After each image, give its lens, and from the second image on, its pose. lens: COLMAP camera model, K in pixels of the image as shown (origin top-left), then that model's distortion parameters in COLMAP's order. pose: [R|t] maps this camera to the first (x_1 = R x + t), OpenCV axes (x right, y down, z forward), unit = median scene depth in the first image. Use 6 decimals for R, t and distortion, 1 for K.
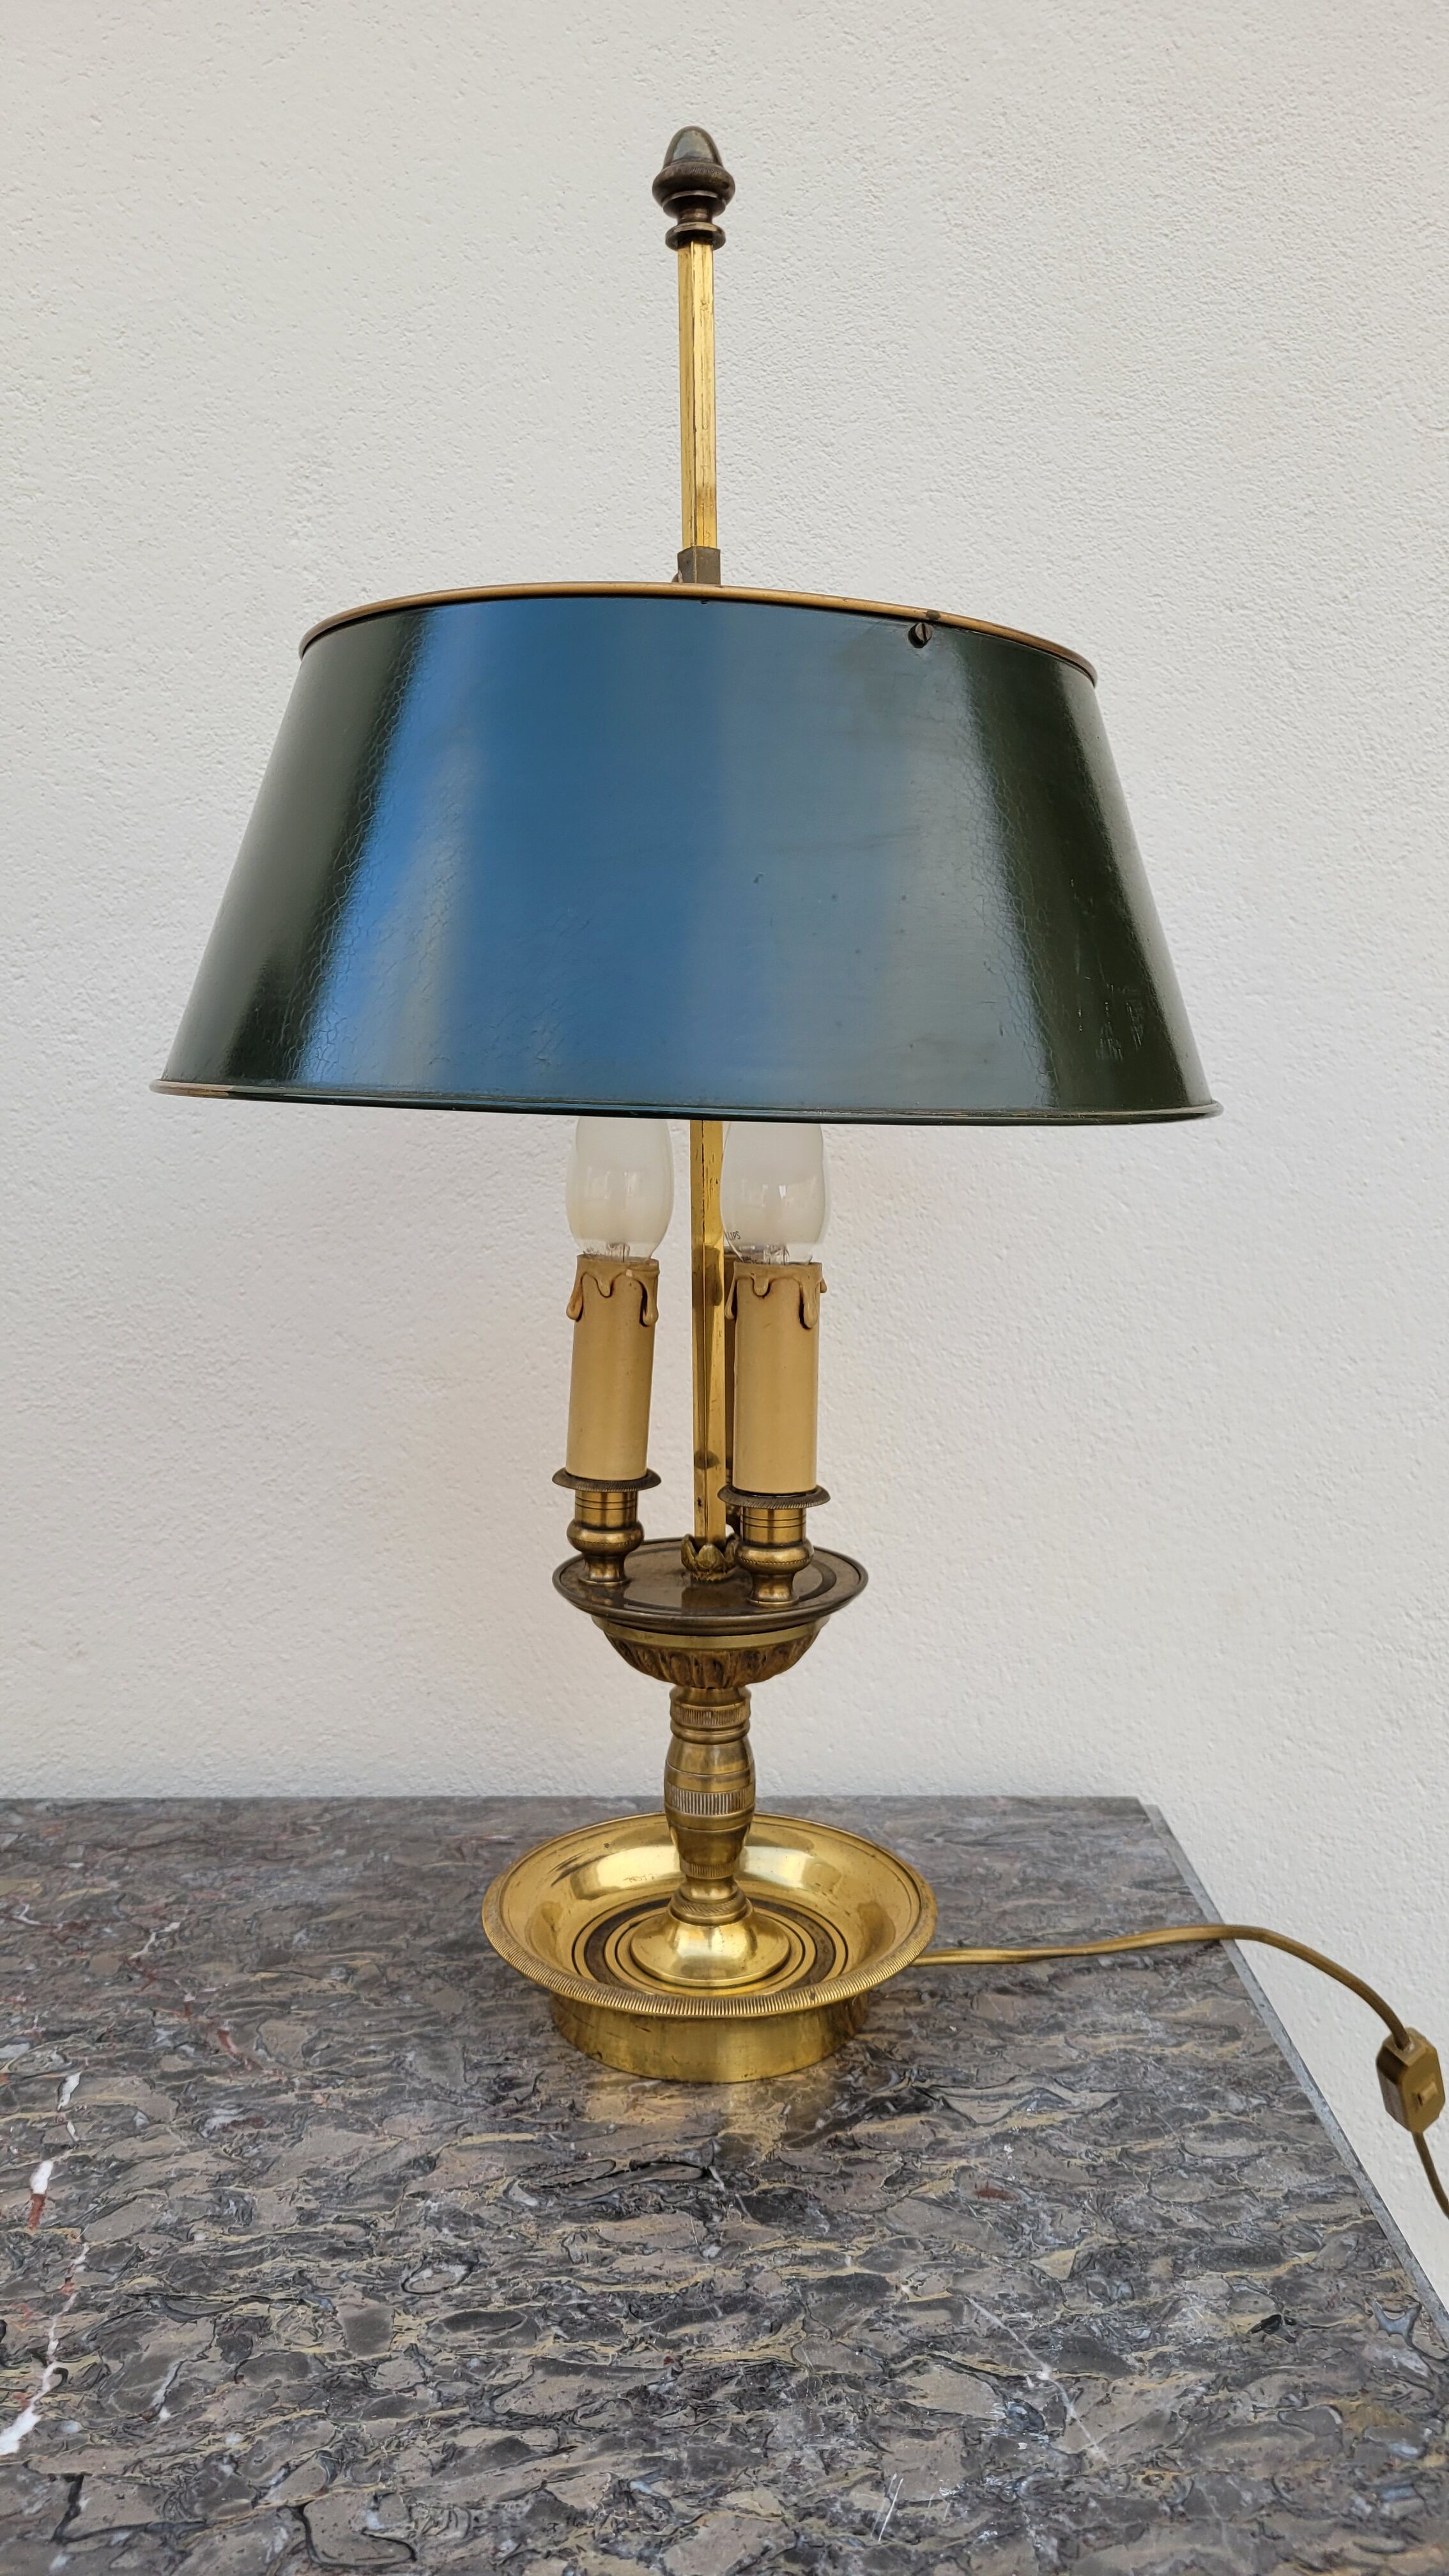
lens RADIAL K [[1991.8, 0, 746.4], [0, 1991.8, 1309.0], [0, 0, 1]] dist [0.033410, -0.032975]
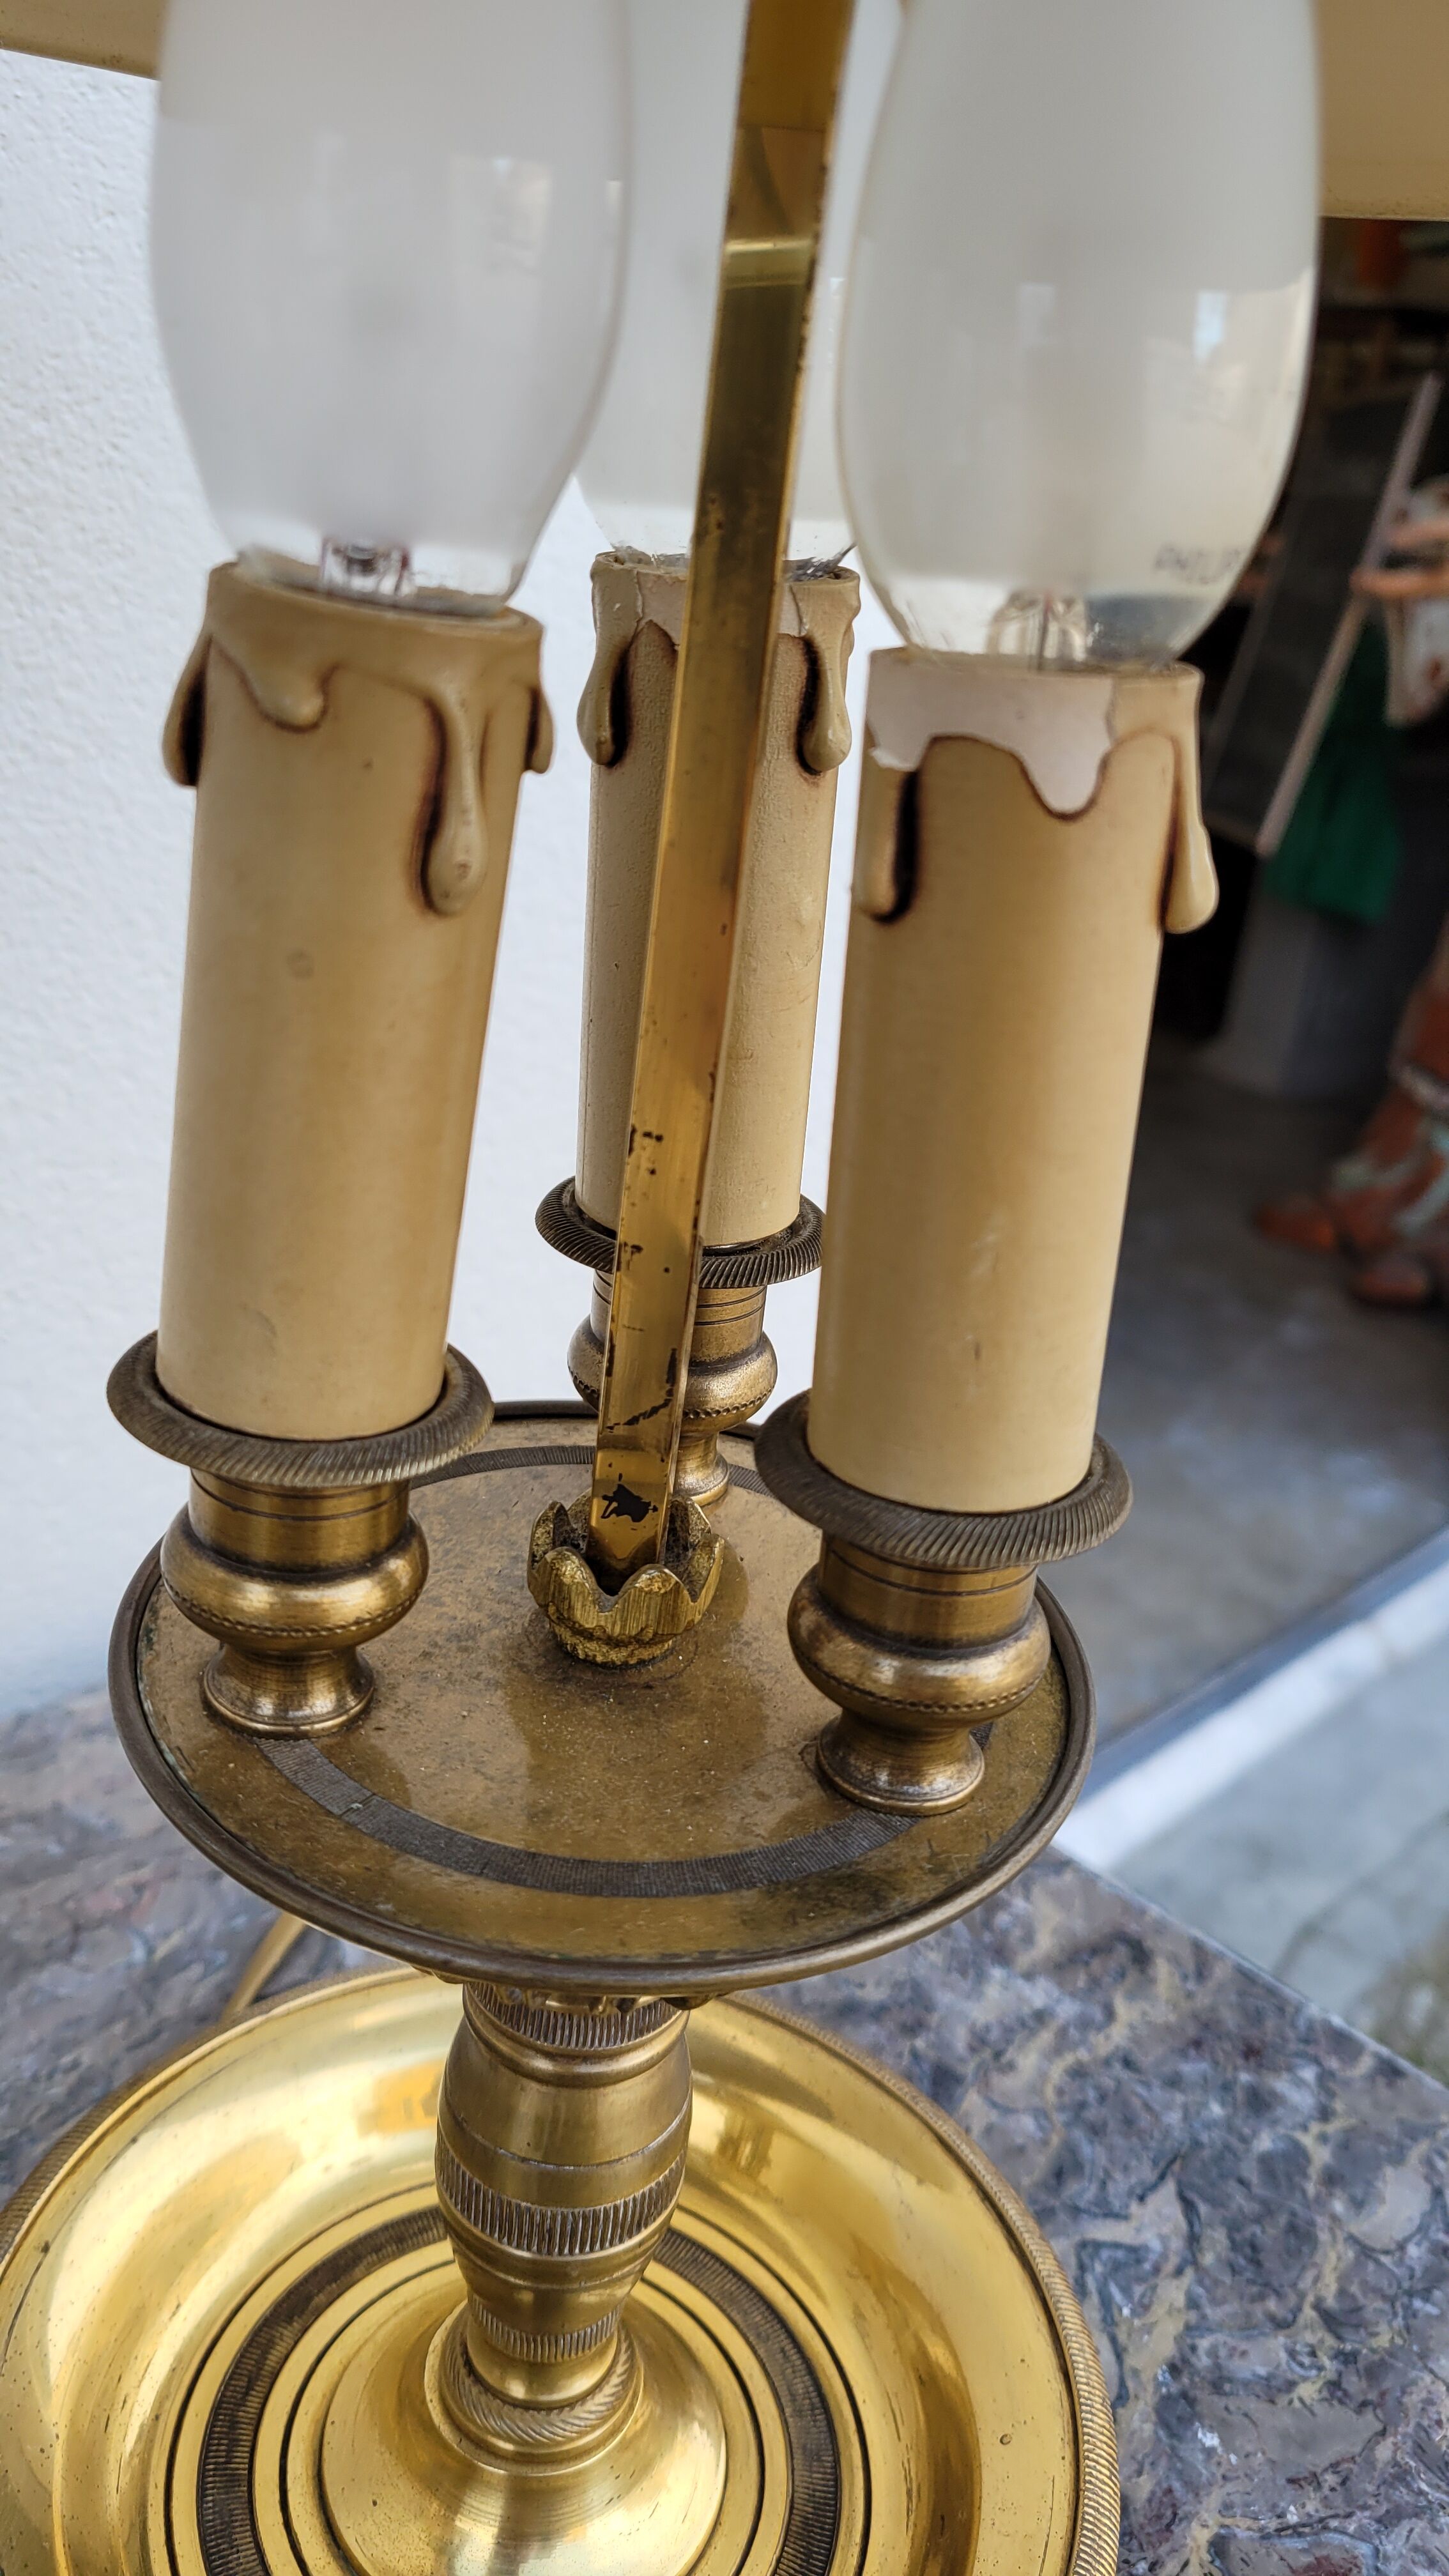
lens RADIAL K [[1991.8, 0, 790.4], [0, 1991.8, 1271.8], [0, 0, 1]] dist [0.033410, -0.032975]
pose [[0.666716, -0.210137, 0.715075, -0.239046], [-0.025901, 0.952318, 0.304005, -0.022406], [-0.744862, -0.221206, 0.629483, 0.784851]]
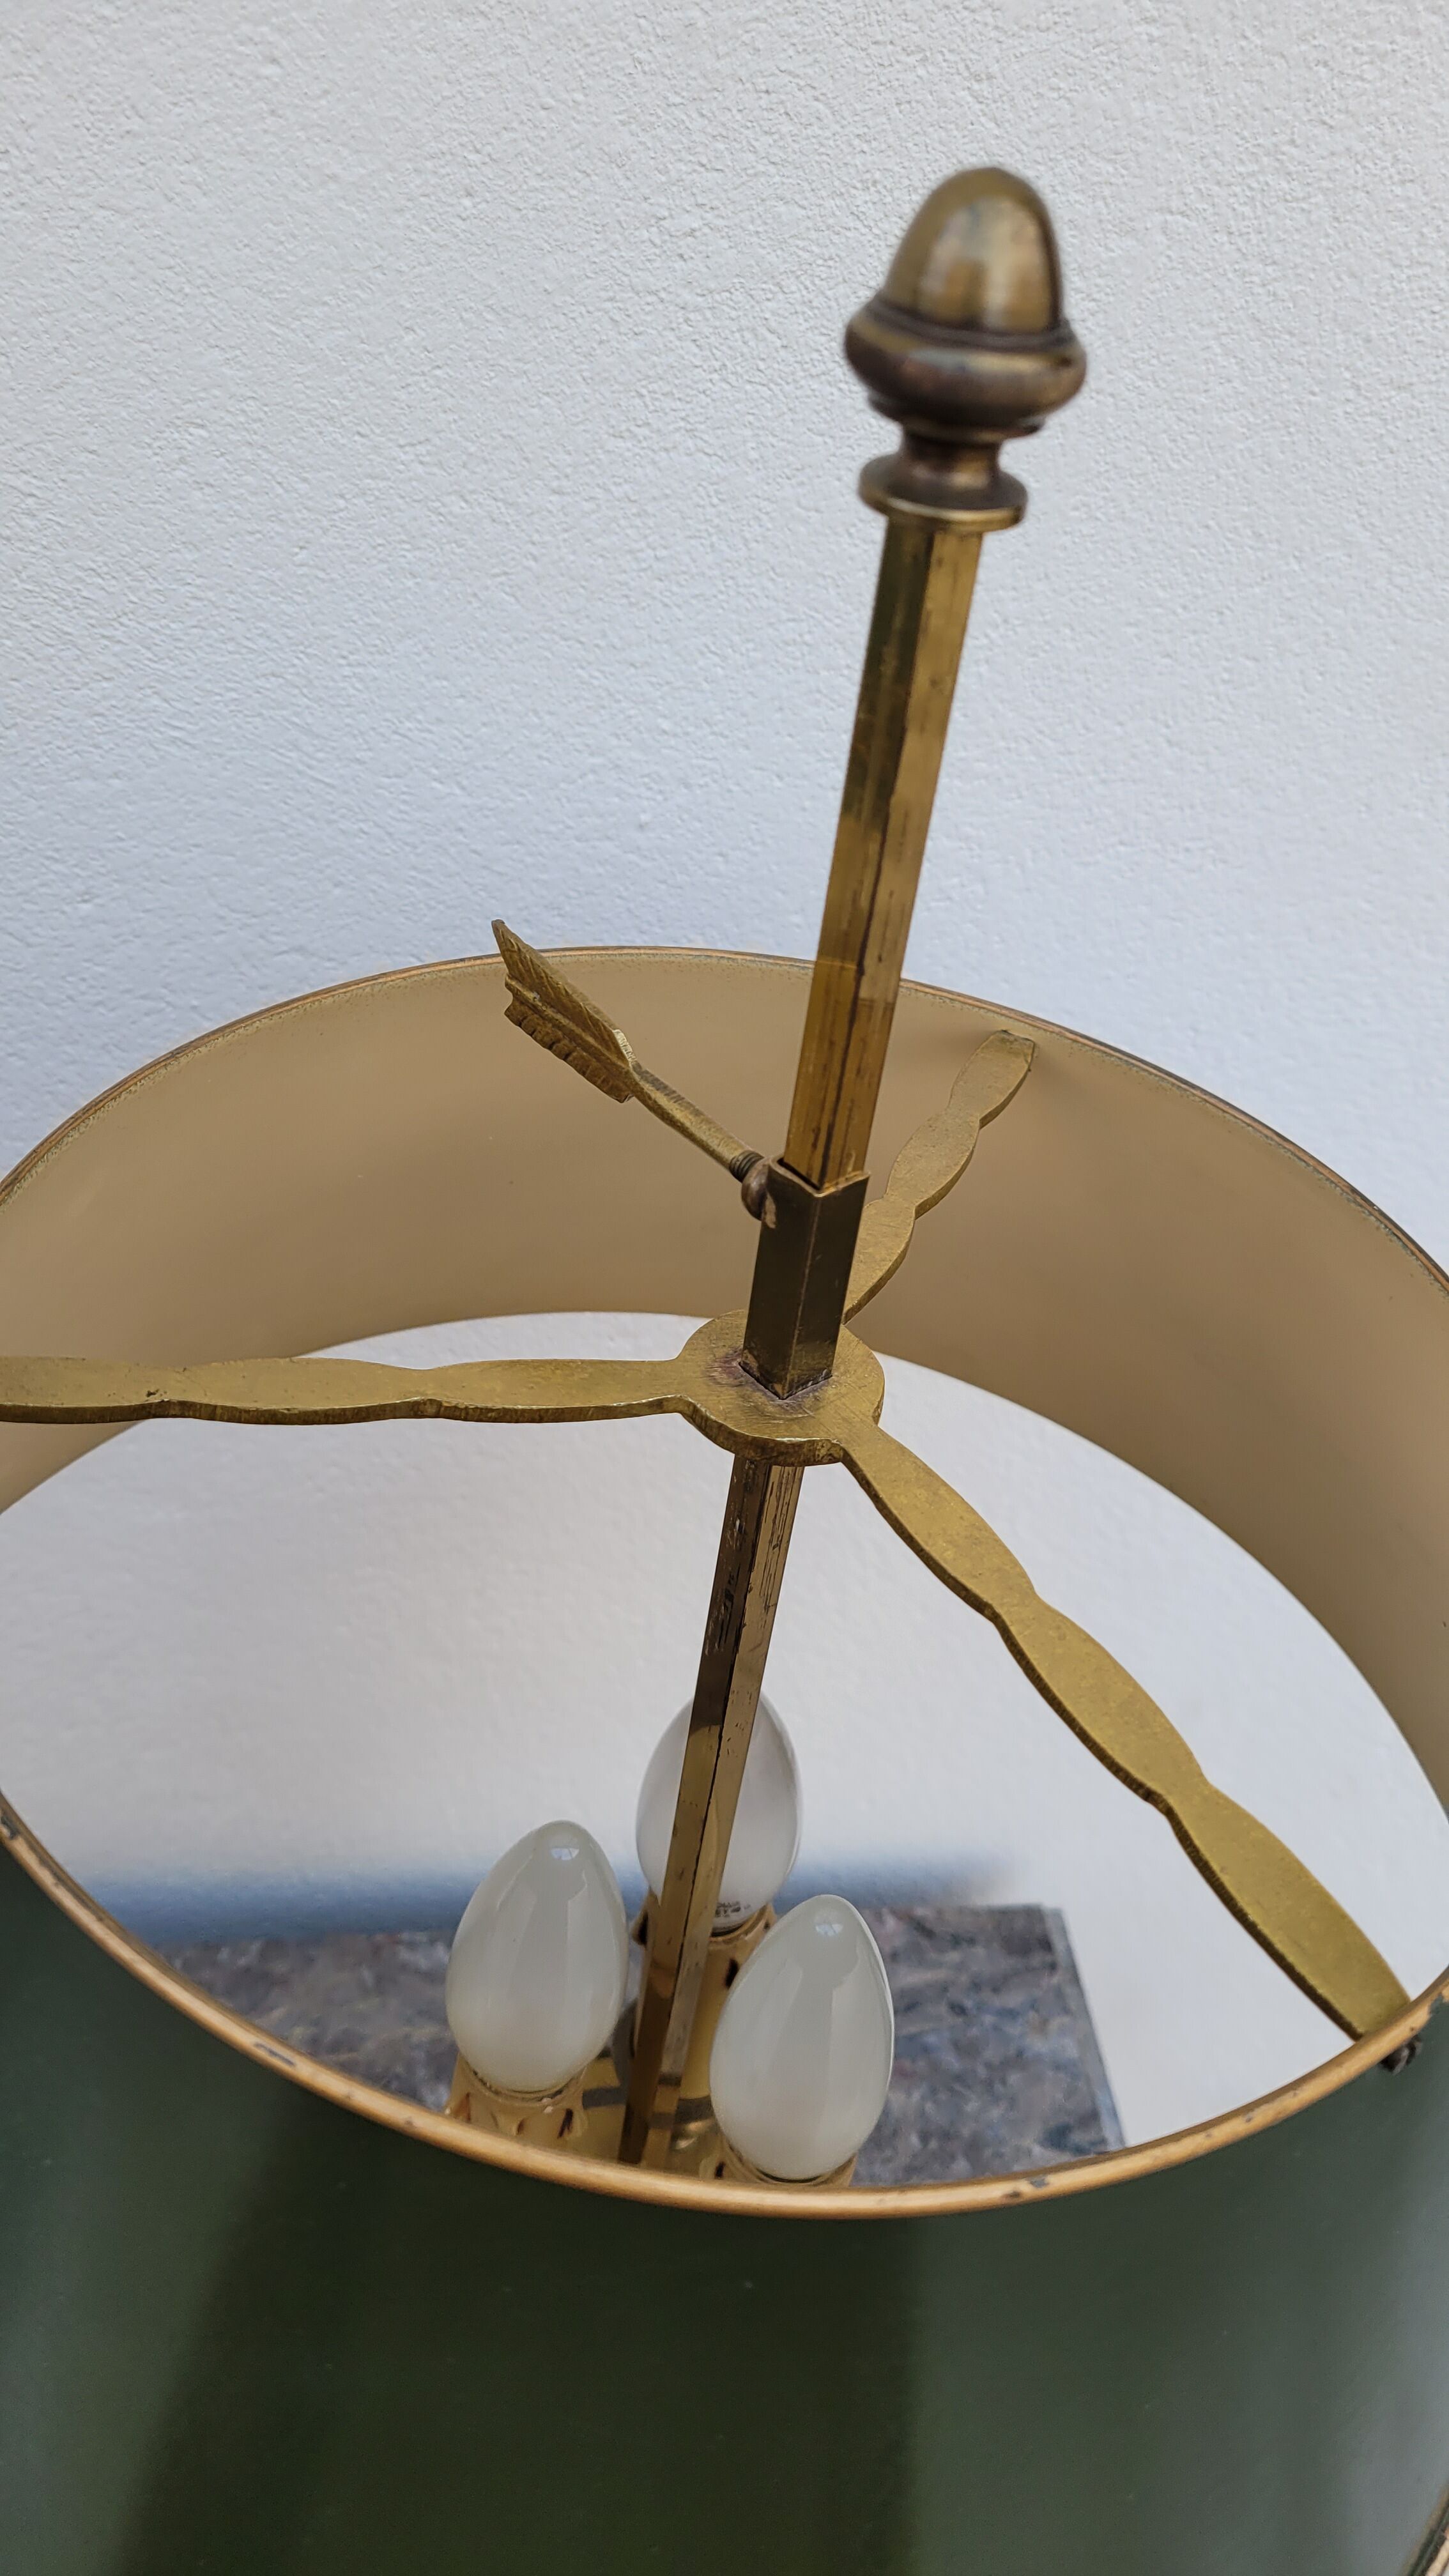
lens RADIAL K [[1991.8, 0, 784.8], [0, 1991.8, 1291.4], [0, 0, 1]] dist [0.033410, -0.032975]
pose [[0.982333, 0.025434, 0.185405, -0.109658], [-0.122668, 0.835714, 0.535289, -0.583816], [-0.141331, -0.548576, 0.824069, 0.624977]]
